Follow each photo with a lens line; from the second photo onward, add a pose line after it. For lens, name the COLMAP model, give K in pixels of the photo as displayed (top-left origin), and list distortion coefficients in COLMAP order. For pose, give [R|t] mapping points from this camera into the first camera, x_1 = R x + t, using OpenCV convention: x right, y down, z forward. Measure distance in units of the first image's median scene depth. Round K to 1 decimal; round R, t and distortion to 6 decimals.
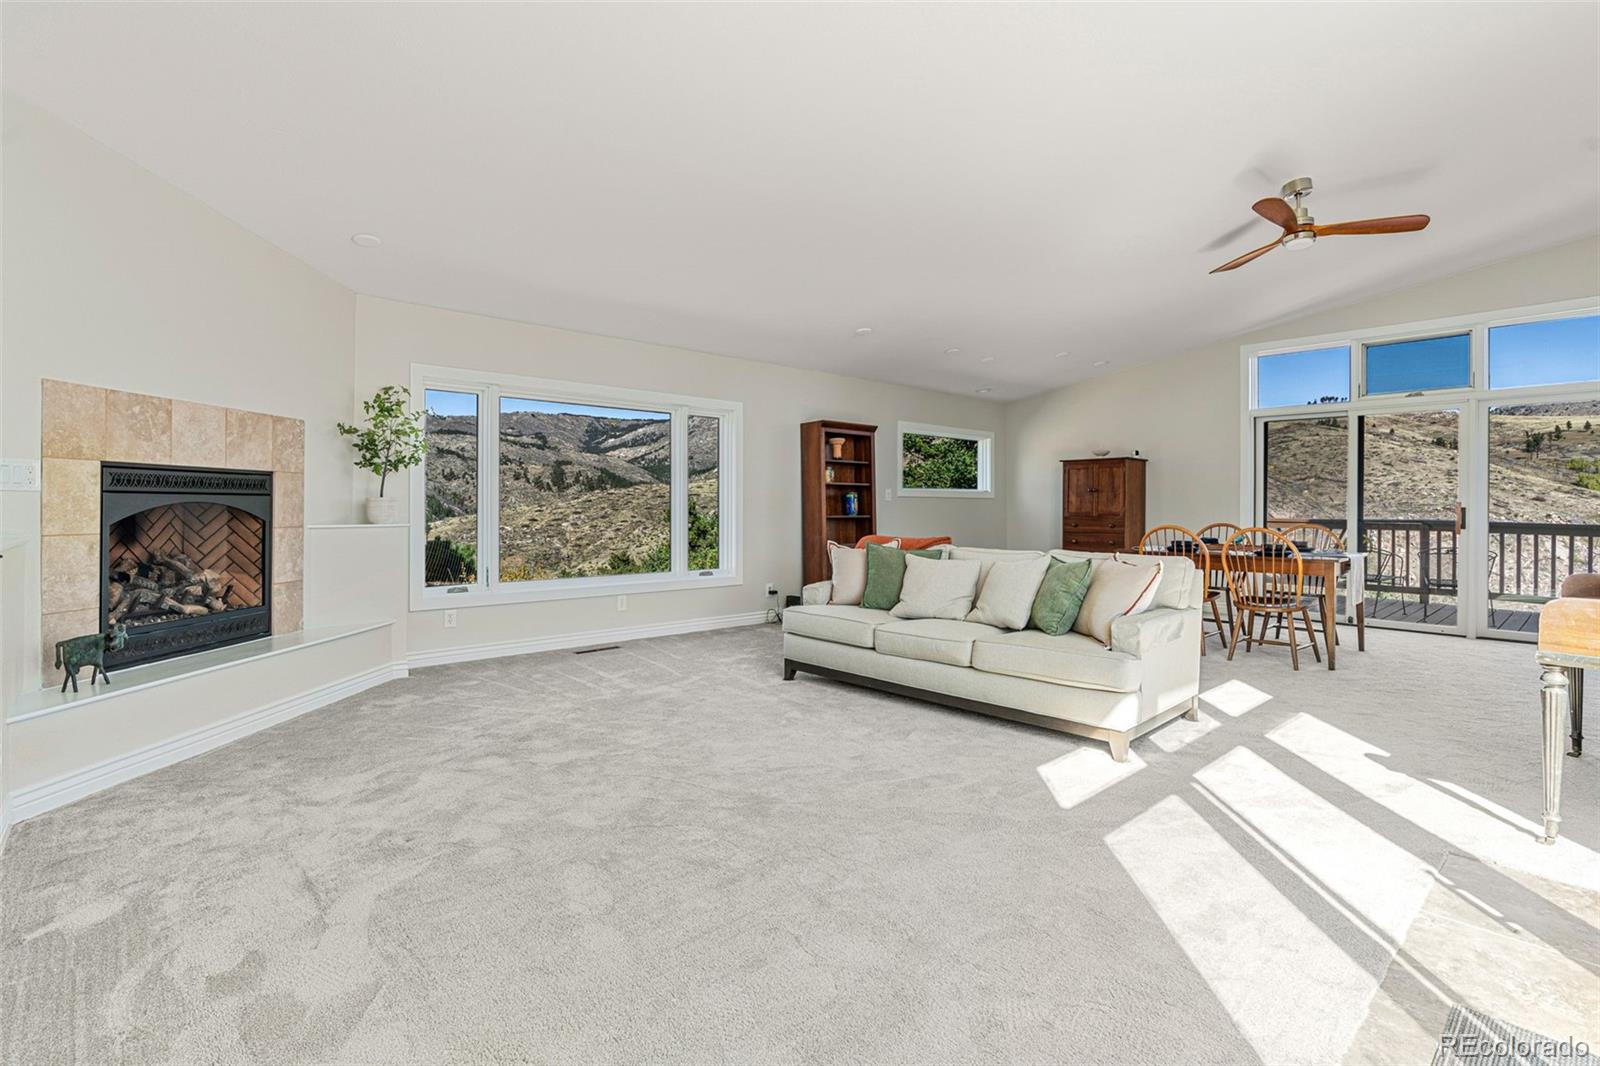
lens RADIAL K [[743.4, 0, 794.2], [0, 743.4, 502.2], [0, 0, 1]] dist [-0.009702, 0.001310]
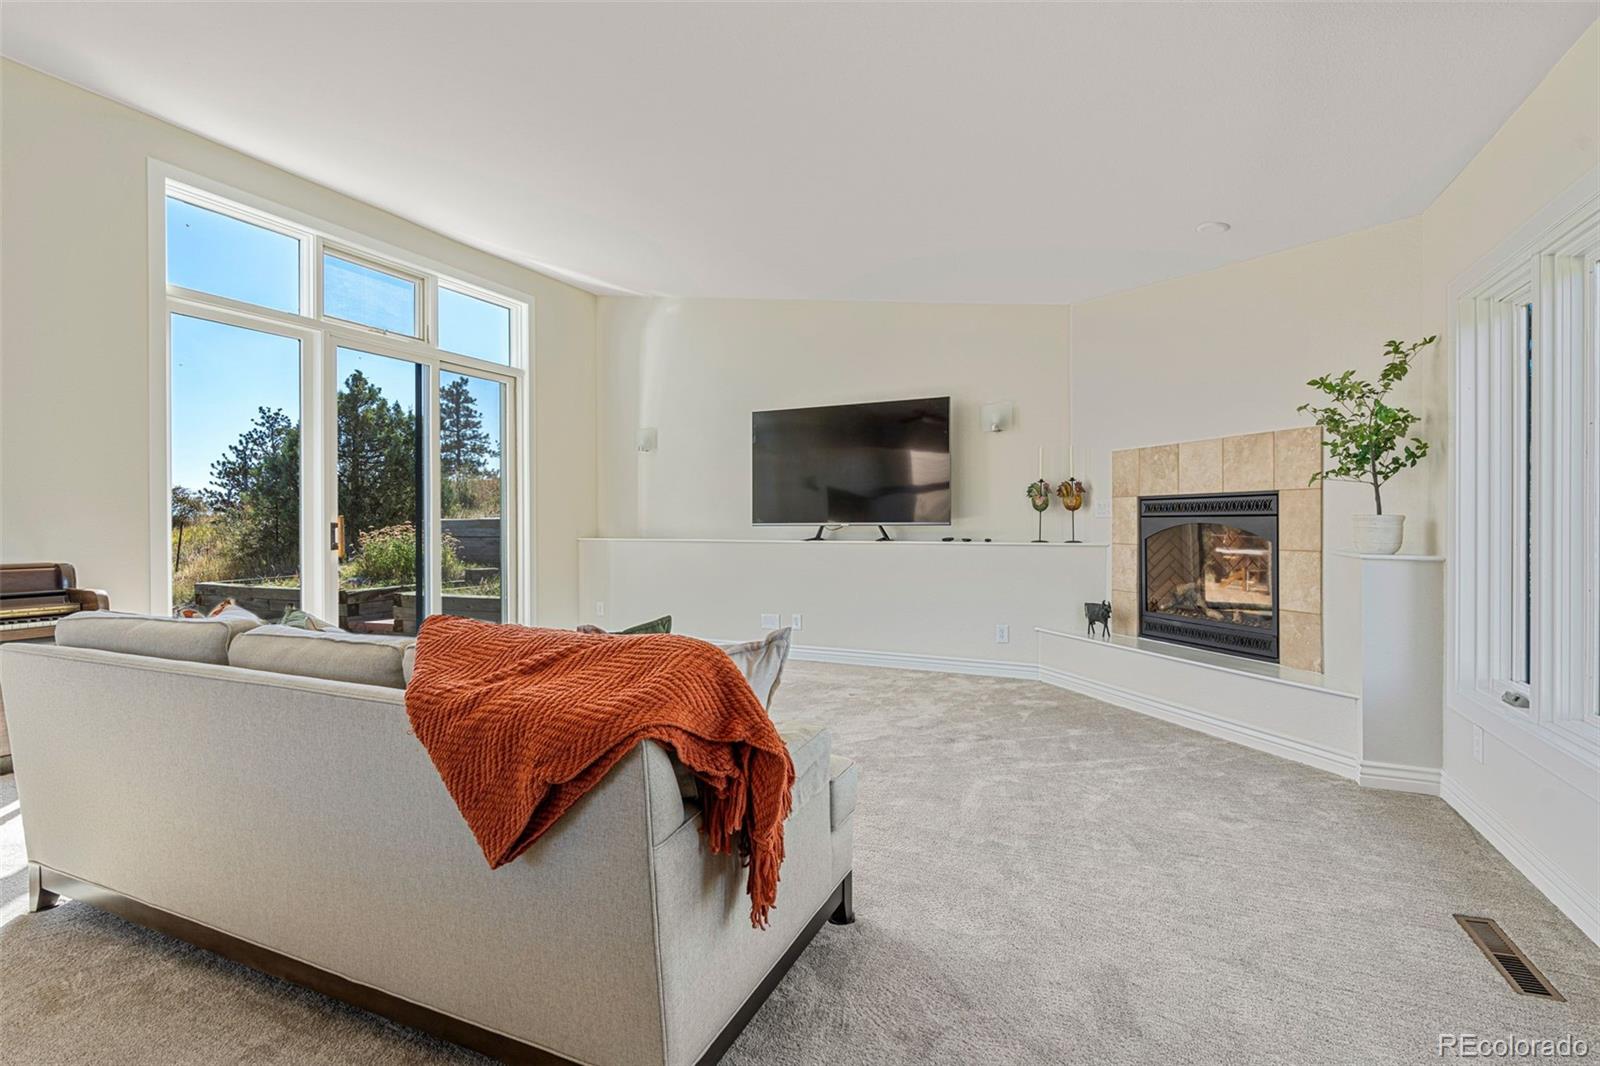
lens RADIAL K [[733.4, 0, 796.8], [0, 733.4, 522.6], [0, 0, 1]] dist [-0.002947, 0.001302]
pose [[-0.924160, -0.006650, -0.381948, 0.236356], [-0.003718, 0.999958, -0.008413, 0.010699], [0.381987, -0.006355, -0.924146, 1.725556]]
